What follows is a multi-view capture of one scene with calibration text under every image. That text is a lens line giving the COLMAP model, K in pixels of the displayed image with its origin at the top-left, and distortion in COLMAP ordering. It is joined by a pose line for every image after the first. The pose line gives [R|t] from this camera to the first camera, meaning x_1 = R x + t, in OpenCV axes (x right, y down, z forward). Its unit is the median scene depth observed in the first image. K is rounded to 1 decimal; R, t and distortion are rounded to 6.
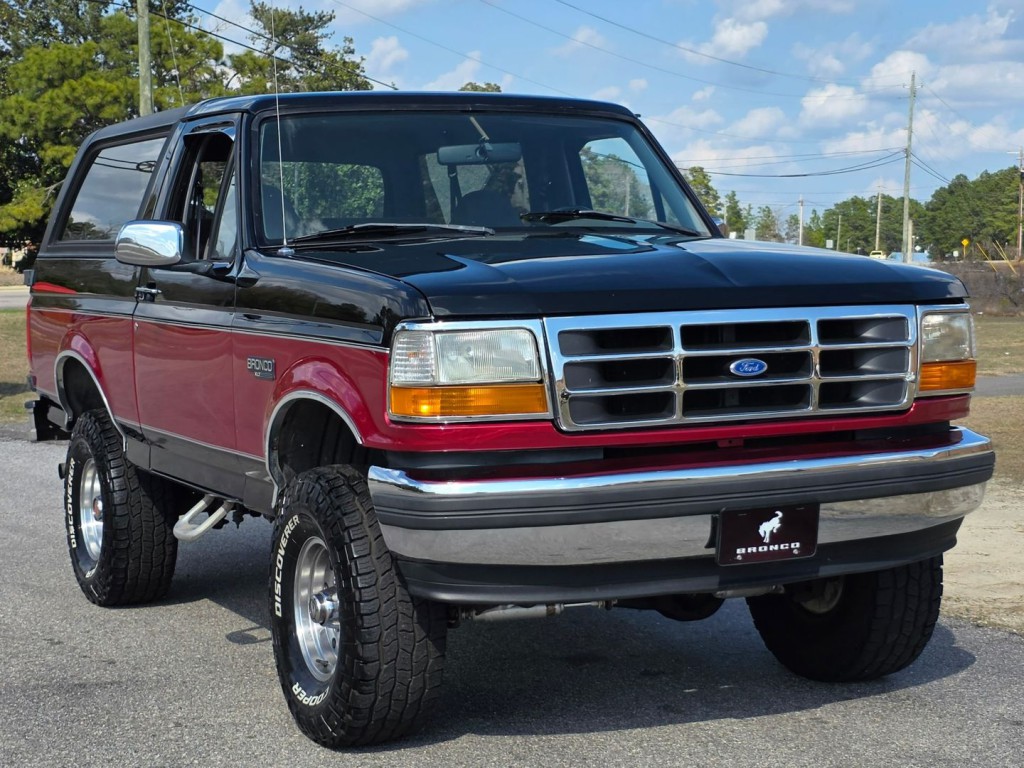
lens RADIAL K [[1751.9, 0, 510.1], [0, 1751.9, 405.5], [0, 0, 1]] dist [0.105970, -0.146838]
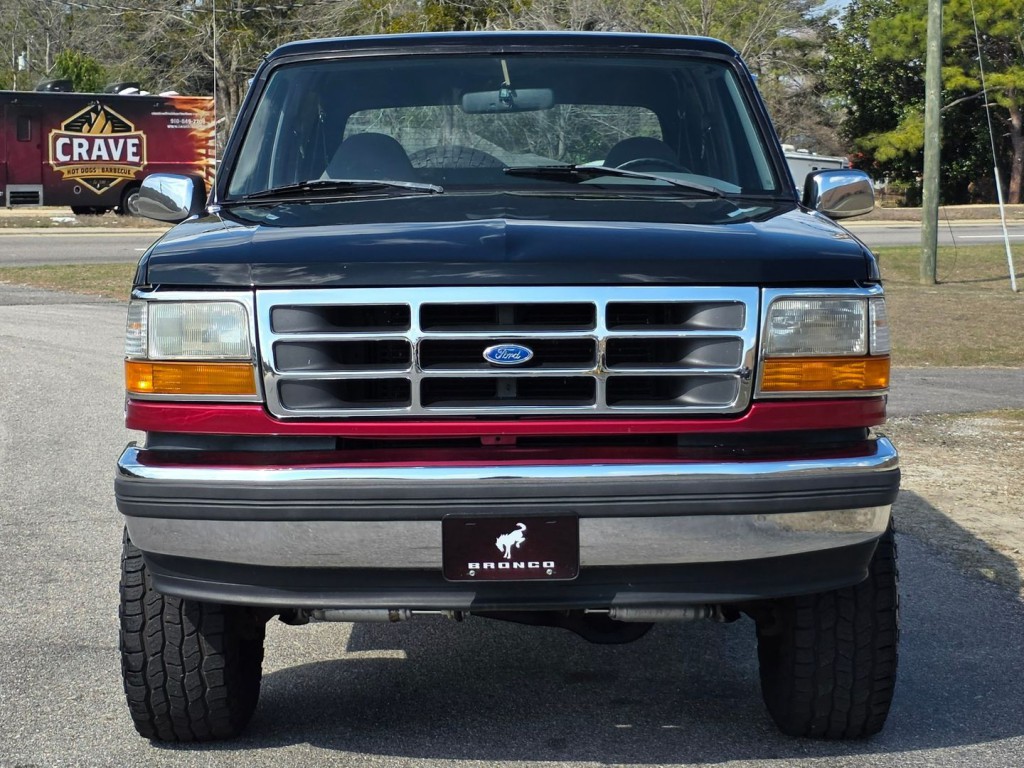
lens RADIAL K [[1957.9, 0, 586.5], [0, 1957.9, 326.8], [0, 0, 1]] dist [0.125703, -0.147536]
pose [[0.915372, 0.037781, -0.400834, 0.556621], [-0.043661, 0.999031, -0.005542, -0.031541], [0.400236, 0.022574, 0.916134, 0.130123]]
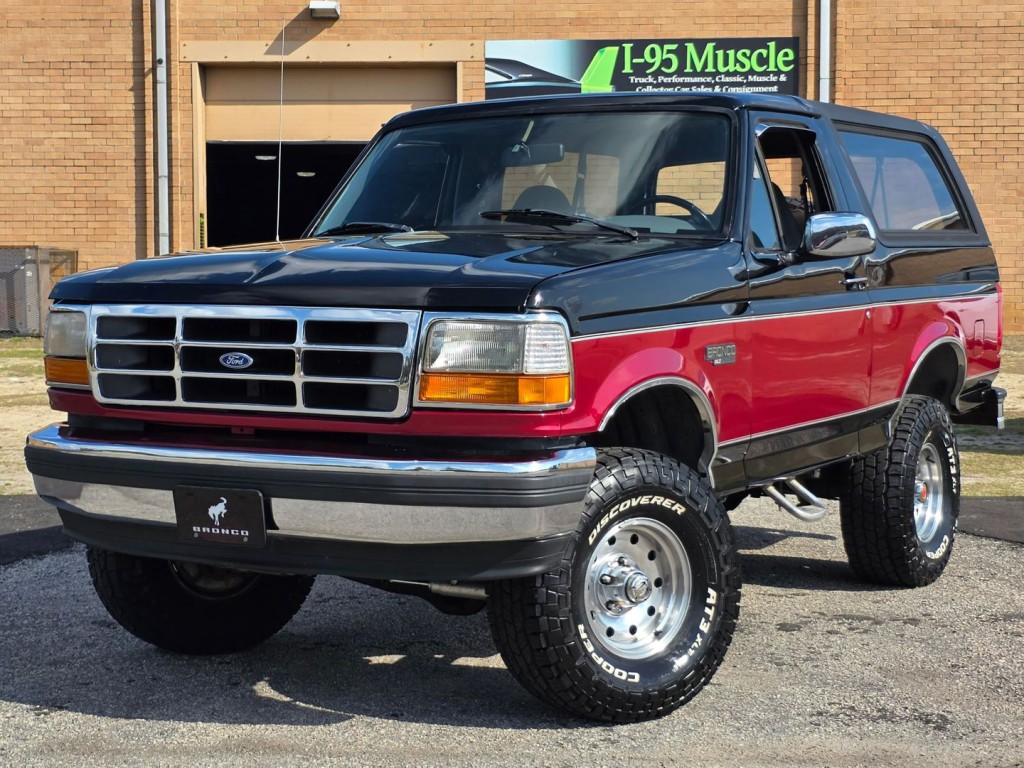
lens RADIAL K [[1732.5, 0, 545.6], [0, 1732.5, 409.6], [0, 0, 1]] dist [0.131706, -0.168458]
pose [[0.576395, 0.085432, -0.812693, 1.099507], [-0.077161, 0.995767, 0.049951, -0.059164], [0.813520, 0.033916, 0.580547, 0.541414]]
